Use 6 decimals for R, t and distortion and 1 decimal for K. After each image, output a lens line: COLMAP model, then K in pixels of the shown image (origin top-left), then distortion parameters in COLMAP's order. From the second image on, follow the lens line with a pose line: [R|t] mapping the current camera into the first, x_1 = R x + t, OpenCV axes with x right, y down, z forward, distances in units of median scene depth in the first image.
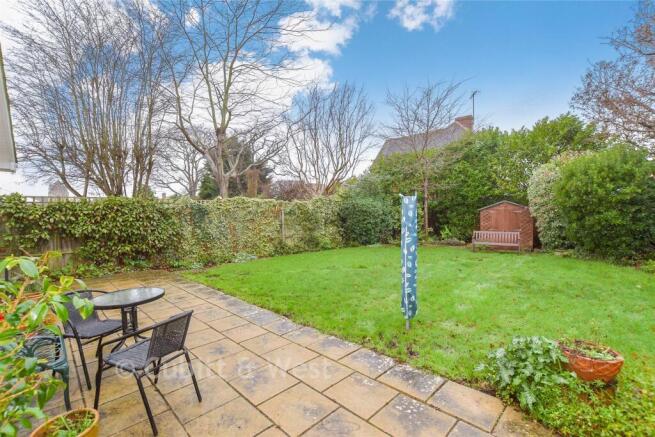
lens RADIAL K [[286.6, 0, 326.8], [0, 286.6, 215.3], [0, 0, 1]] dist [-0.000980, -0.000198]
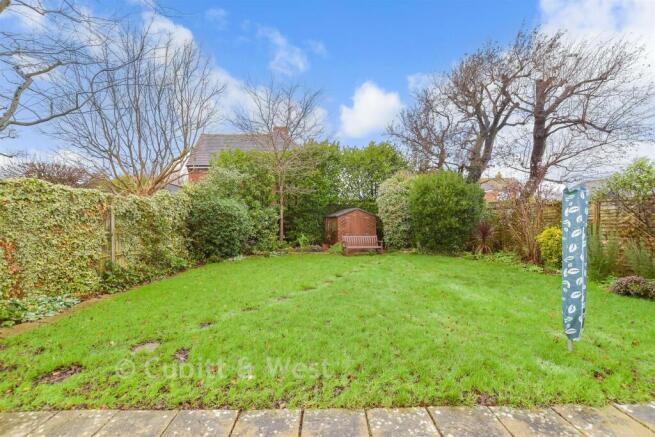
lens RADIAL K [[286.6, 0, 326.8], [0, 286.6, 215.3], [0, 0, 1]] dist [-0.000980, -0.000198]
pose [[0.725007, 0.019165, 0.688475, -0.233206], [-0.001082, 0.999643, -0.026687, 0.007228], [-0.688741, 0.018603, 0.724769, 0.271242]]
